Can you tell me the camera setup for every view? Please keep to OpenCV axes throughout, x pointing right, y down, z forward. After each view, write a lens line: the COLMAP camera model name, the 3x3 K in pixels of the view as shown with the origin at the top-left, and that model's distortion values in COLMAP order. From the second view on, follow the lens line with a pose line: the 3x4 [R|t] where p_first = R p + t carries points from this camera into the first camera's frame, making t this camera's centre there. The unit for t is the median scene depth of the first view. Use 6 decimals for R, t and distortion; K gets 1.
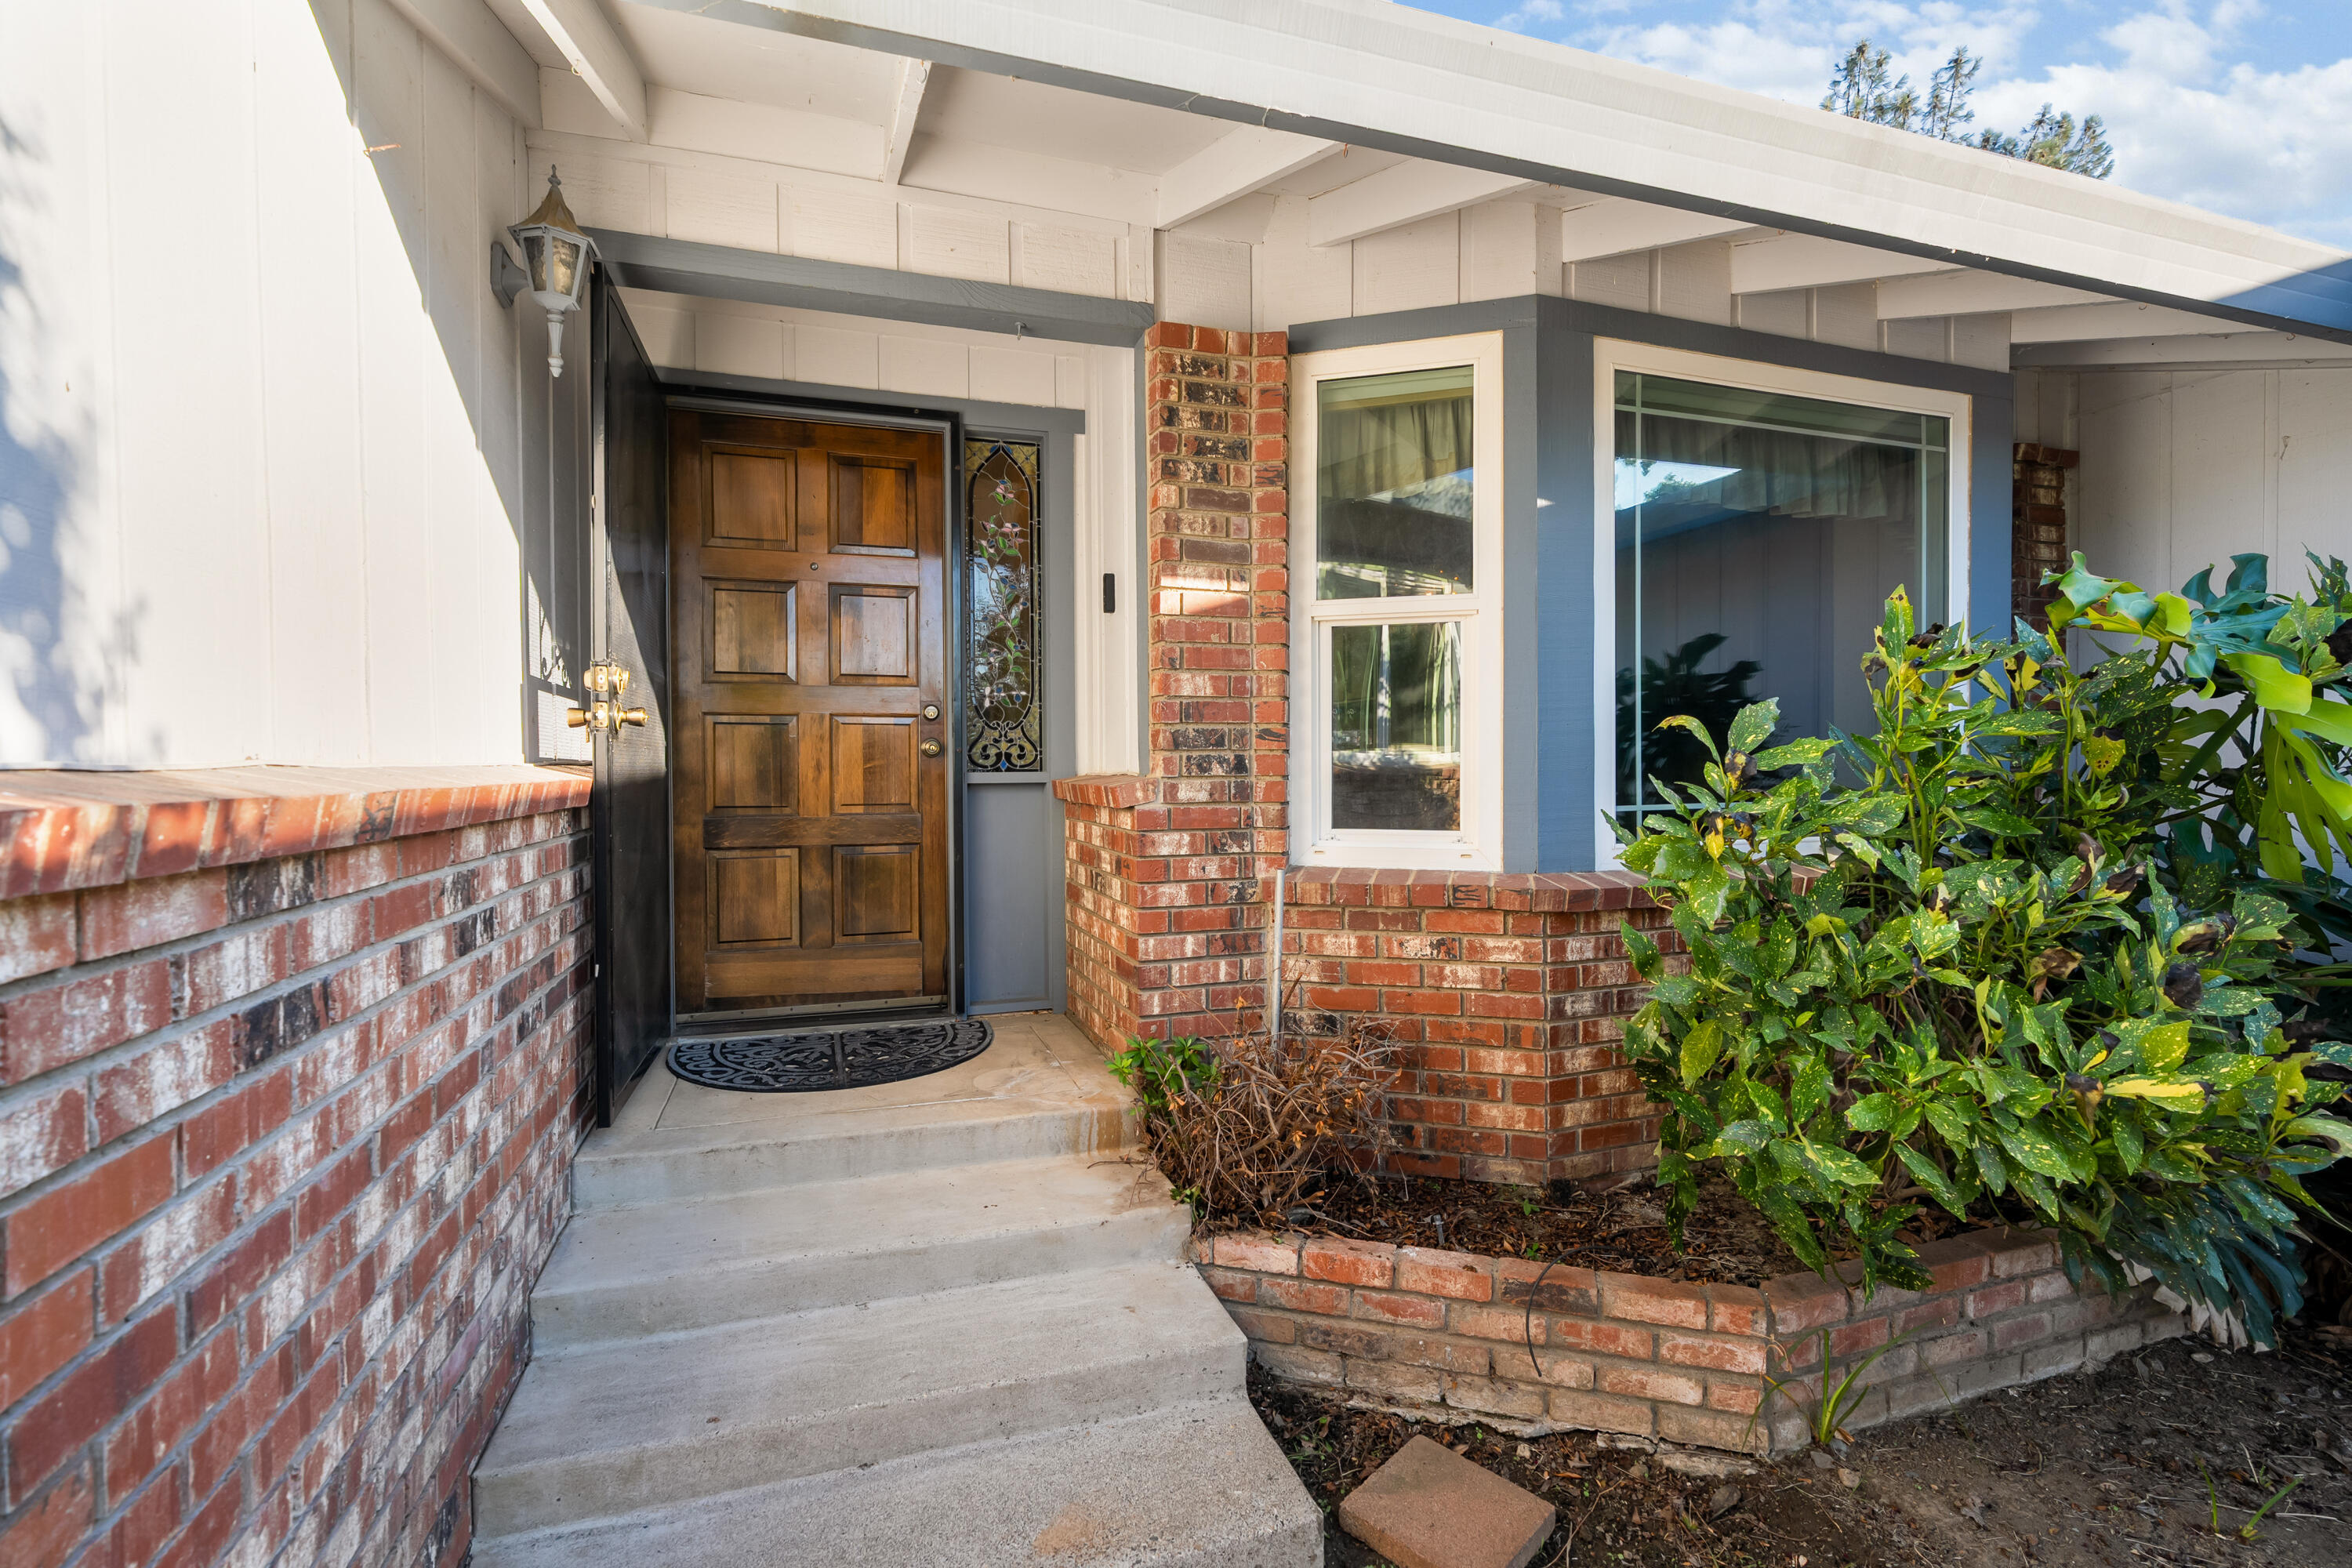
lens RADIAL K [[1052.0, 0, 1176.0], [0, 1052.0, 784.0], [0, 0, 1]] dist [-0.000233, 0.000116]
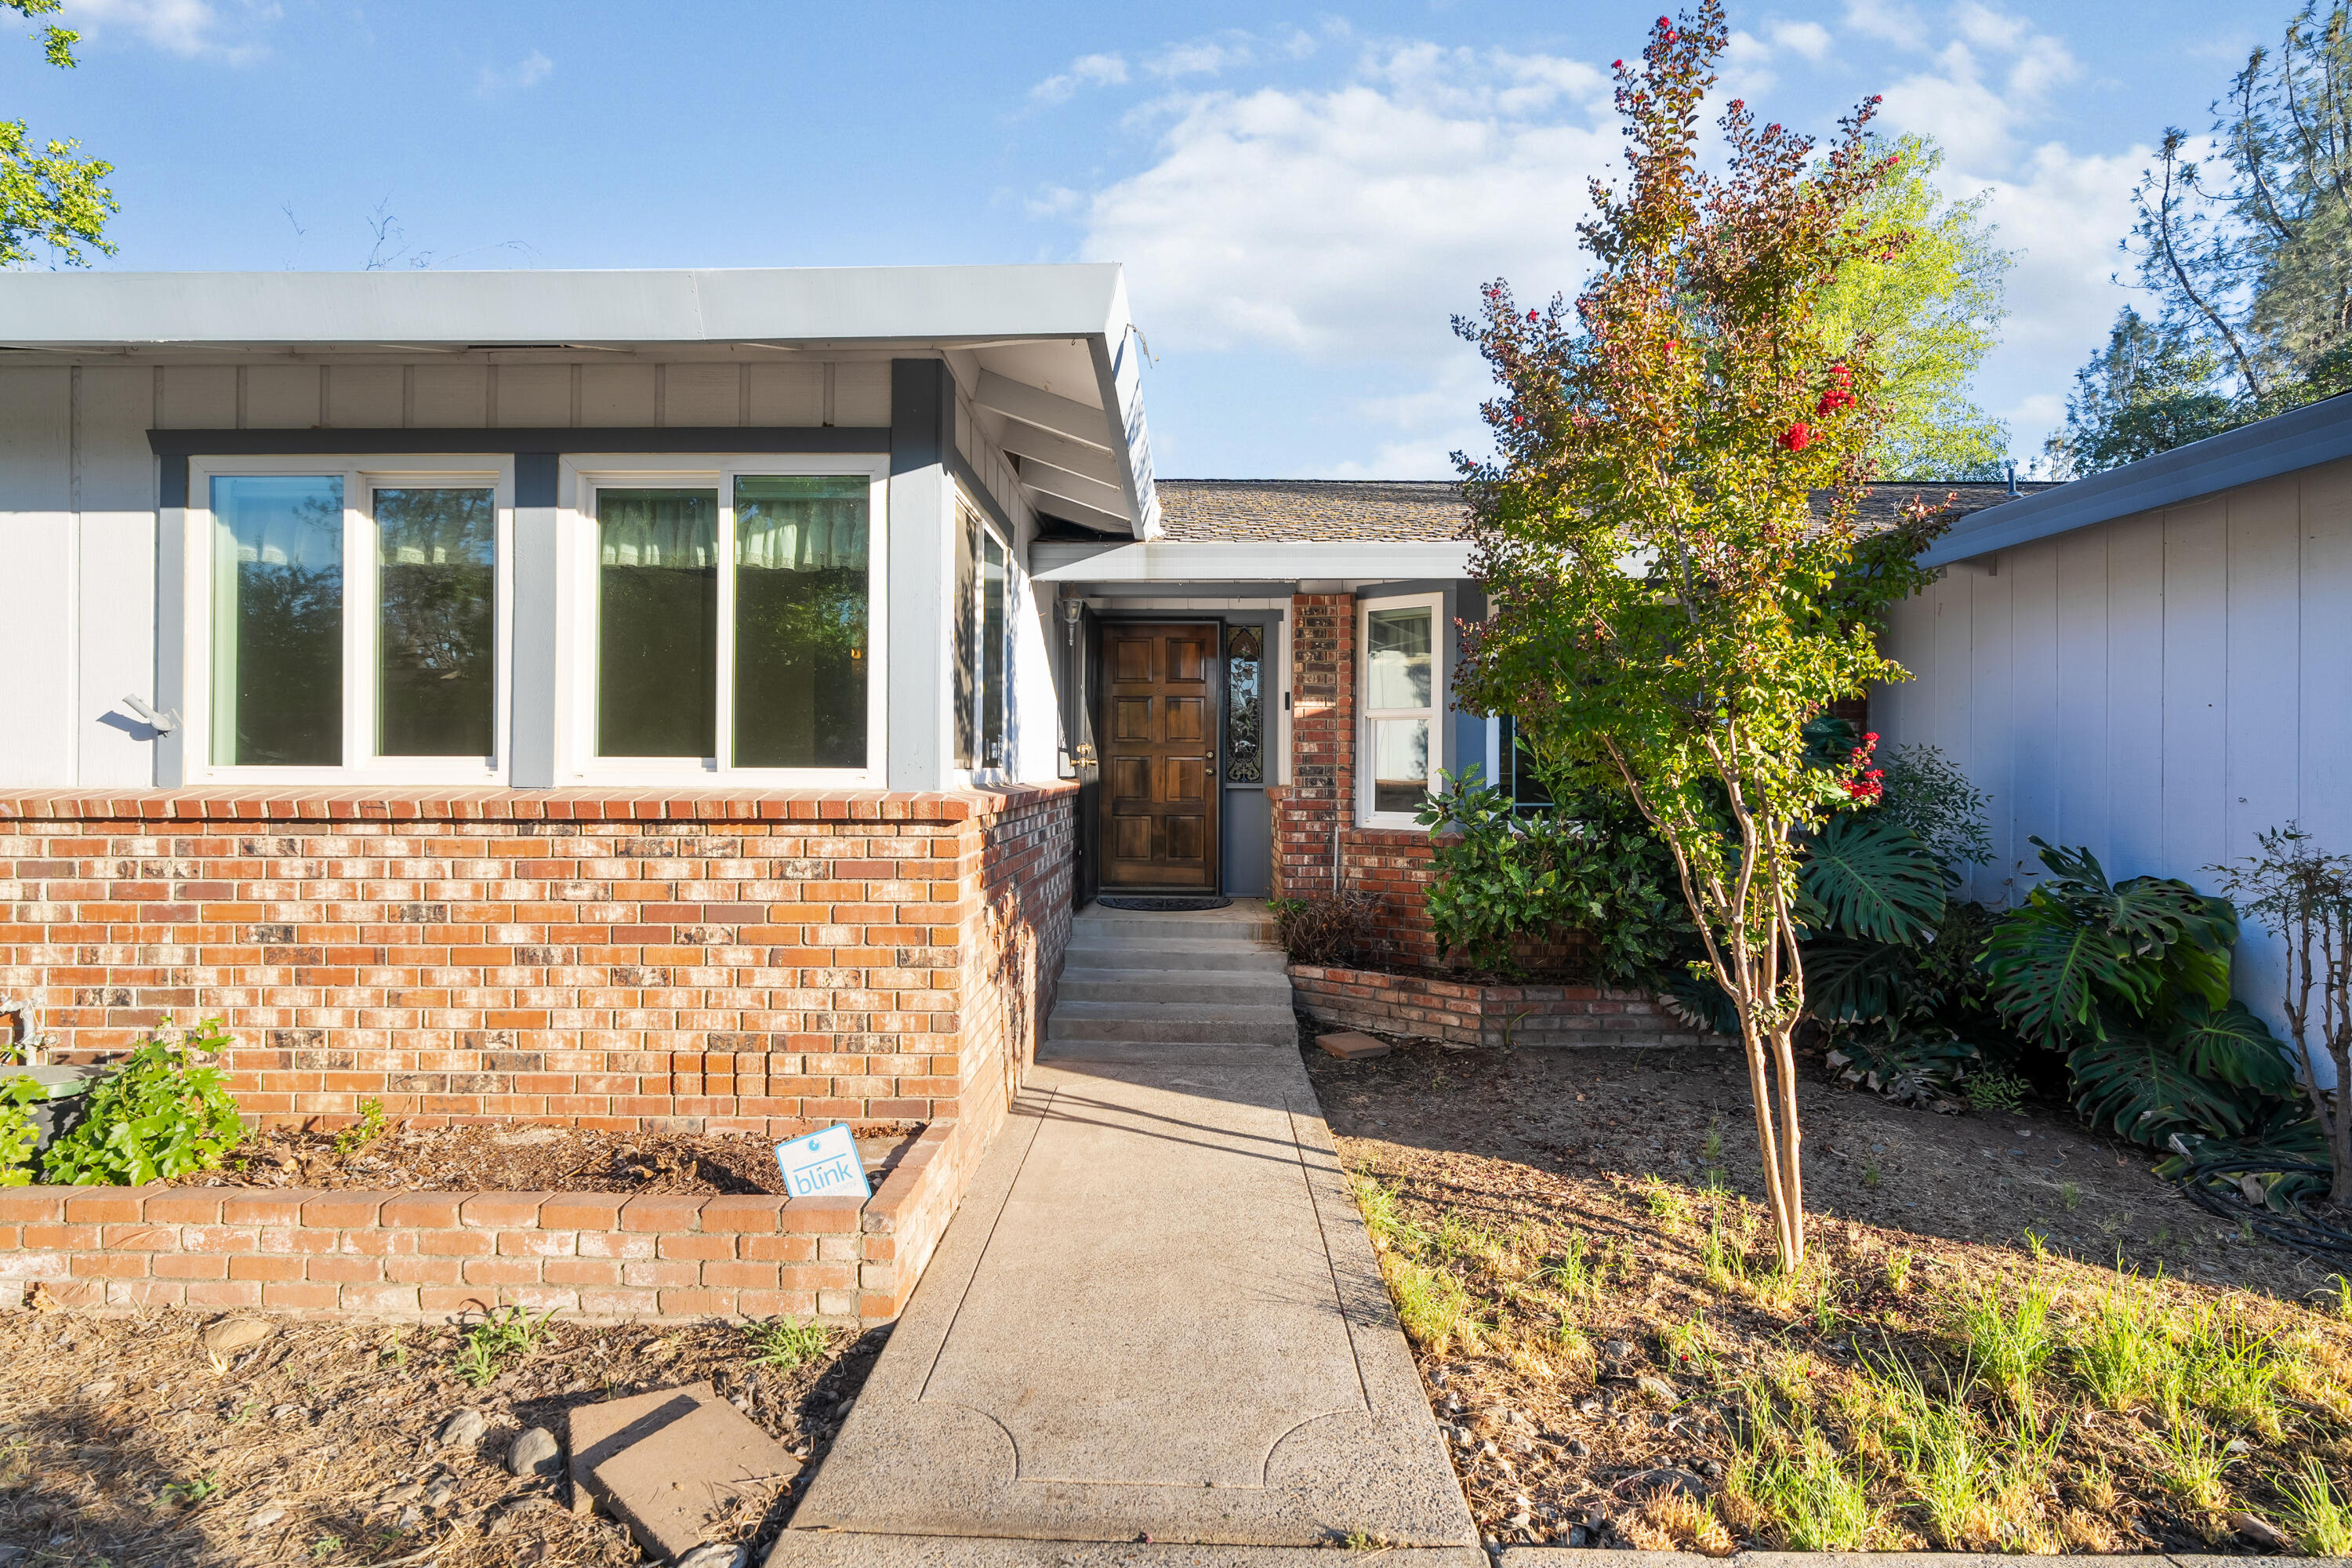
lens RADIAL K [[969.5, 0, 1176.0], [0, 969.5, 784.0], [0, 0, 1]] dist [0.000748, 0.000012]
pose [[0.943385, 0.014122, -0.331400, 0.451784], [-0.015372, 0.999881, -0.001151, -0.006544], [0.331344, 0.006180, 0.943490, -1.122272]]
